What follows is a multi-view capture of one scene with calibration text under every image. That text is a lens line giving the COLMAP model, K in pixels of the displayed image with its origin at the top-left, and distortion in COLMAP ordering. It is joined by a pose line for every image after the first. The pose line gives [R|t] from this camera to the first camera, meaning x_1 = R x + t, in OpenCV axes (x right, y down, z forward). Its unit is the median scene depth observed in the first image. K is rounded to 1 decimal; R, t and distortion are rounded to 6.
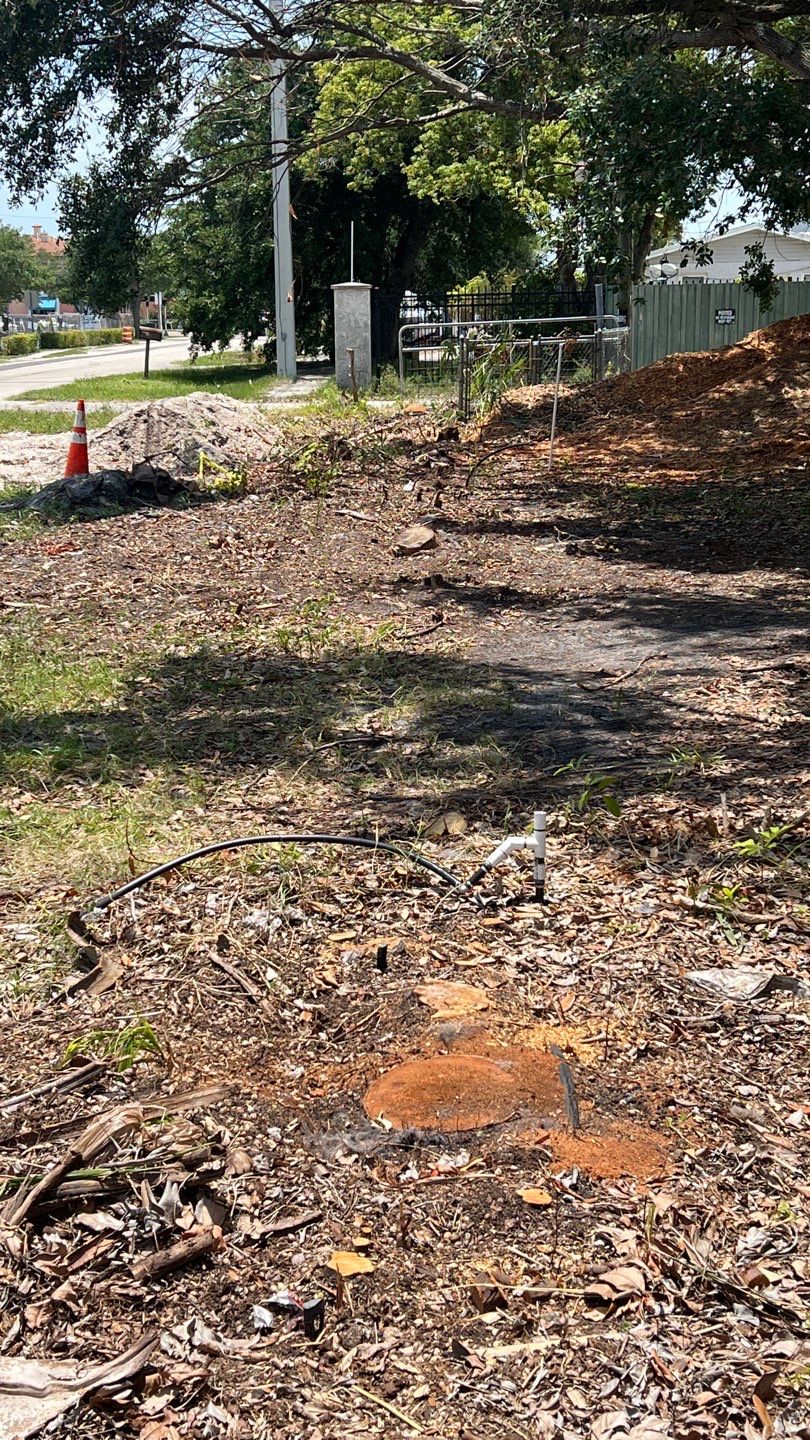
lens RADIAL K [[1933.8, 0, 408.0], [0, 1933.8, 726.0], [0, 0, 1]] dist [0.089764, 0.000000]
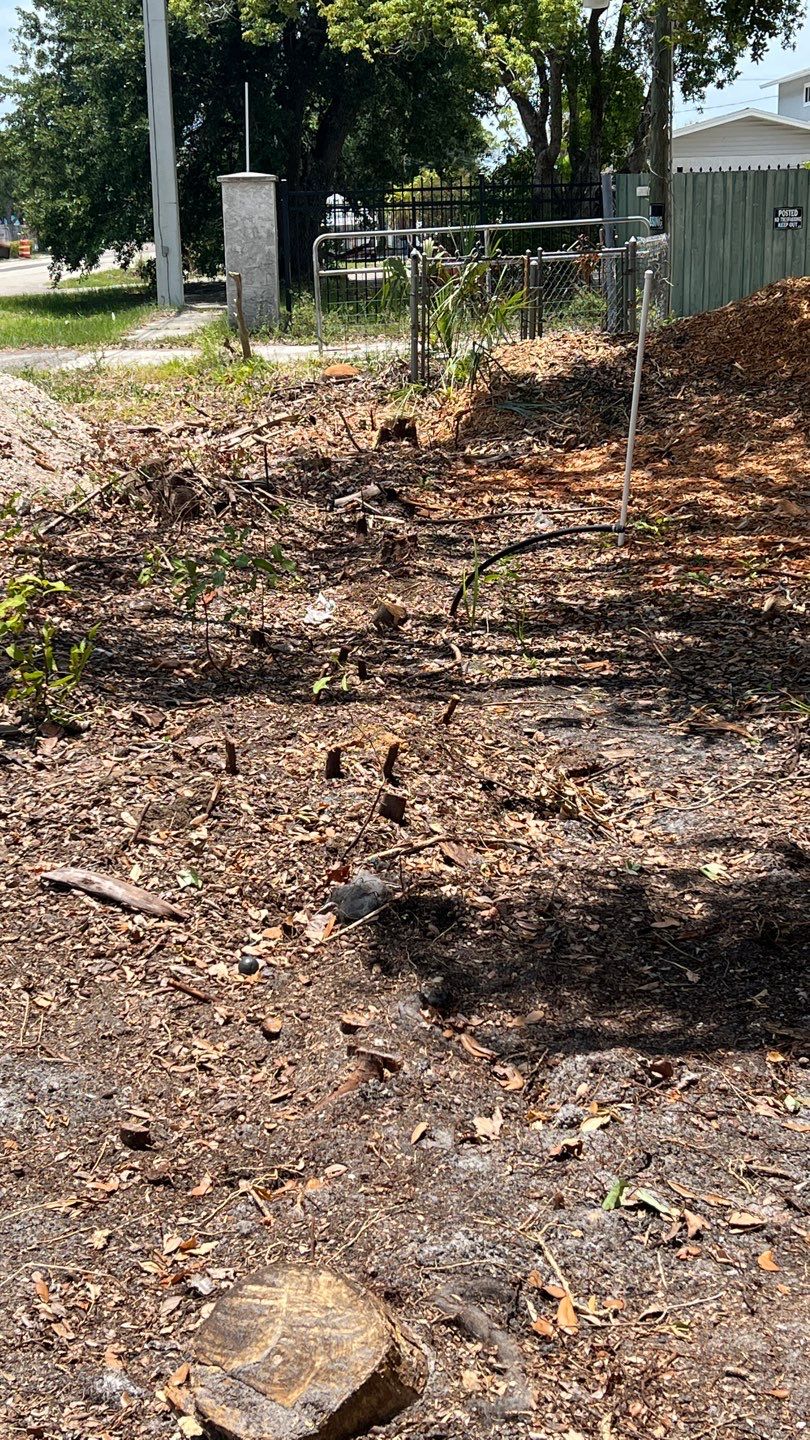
lens RADIAL K [[1933.8, 0, 382.6], [0, 1933.8, 676.8], [0, 0, 1]] dist [0.089764, 0.000000]
pose [[0.999736, -0.013763, 0.018371, 0.007212], [0.013391, 0.999706, 0.020227, -0.120690], [-0.018644, -0.019976, 0.999627, 0.585300]]
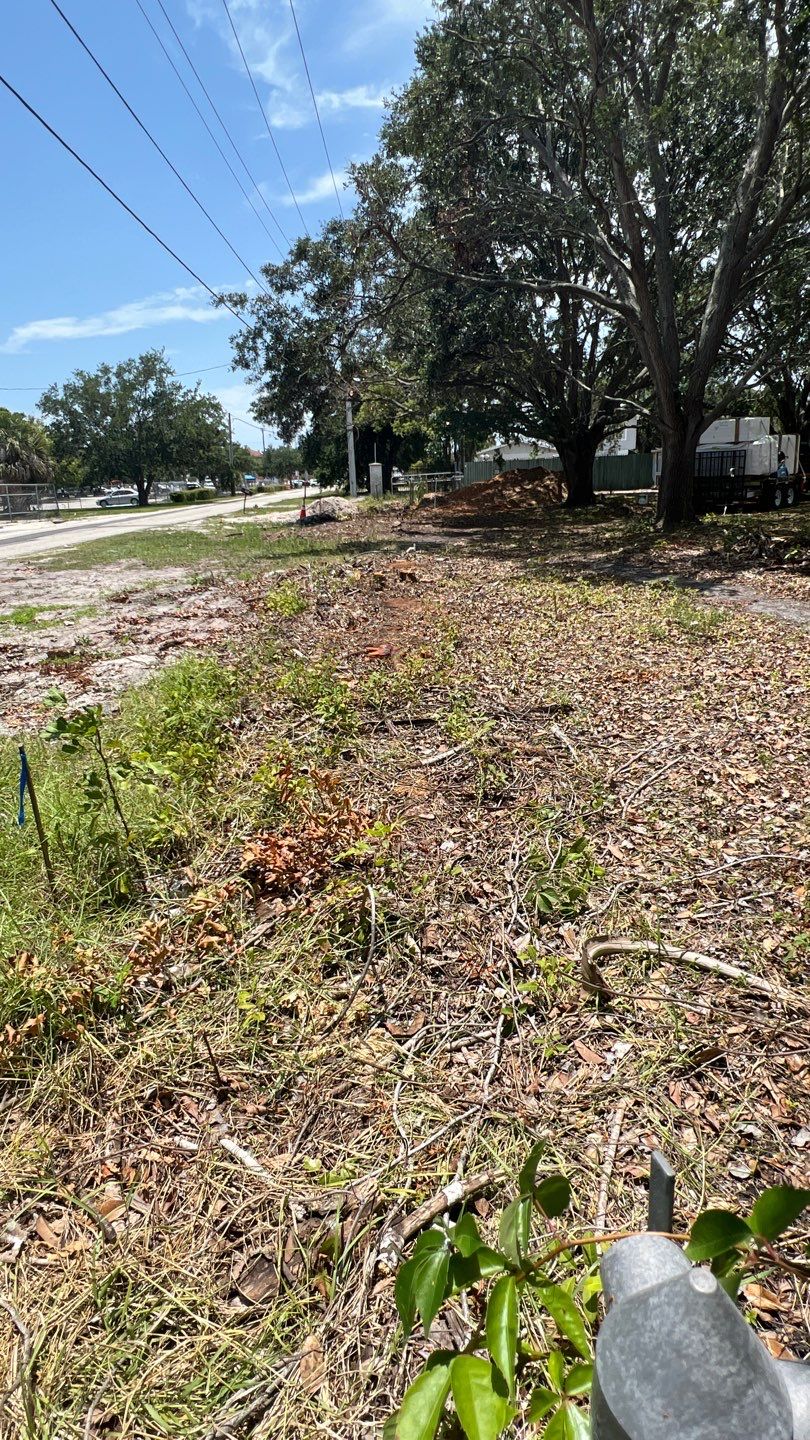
lens RADIAL K [[791.6, 0, 402.8], [0, 791.6, 704.6], [0, 0, 1]] dist [-0.004661, 0.003437]
pose [[0.999627, -0.027265, 0.001707, 0.003415], [0.027075, 0.997101, 0.071106, 0.121989], [-0.003641, -0.071033, 0.997467, -0.520001]]
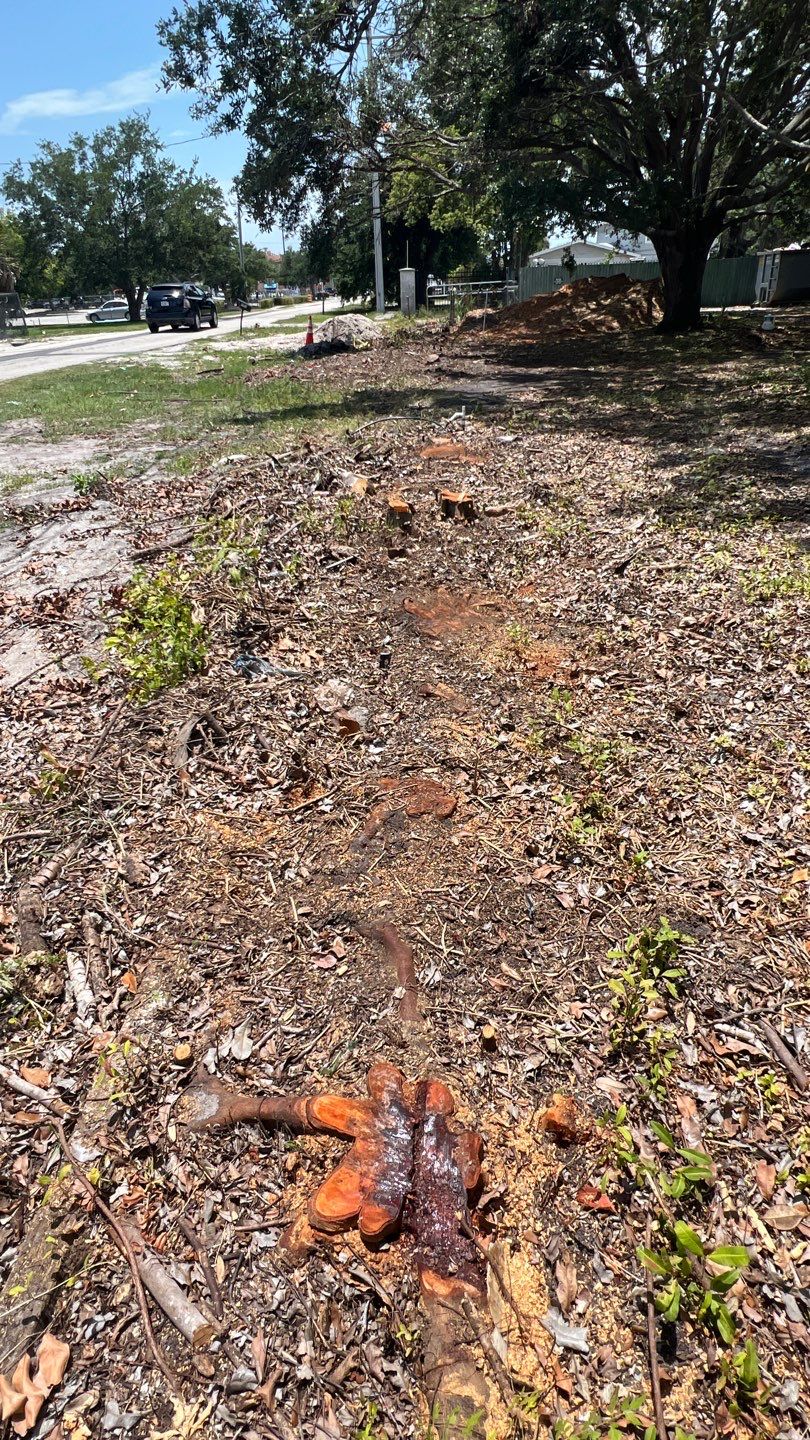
lens RADIAL K [[791.6, 0, 399.4], [0, 791.6, 705.2], [0, 0, 1]] dist [-0.004661, 0.003437]
pose [[0.999209, -0.001048, -0.039755, 0.000680], [0.011867, 0.961961, 0.272930, 0.058815], [0.037957, -0.273185, 0.961212, -0.220104]]
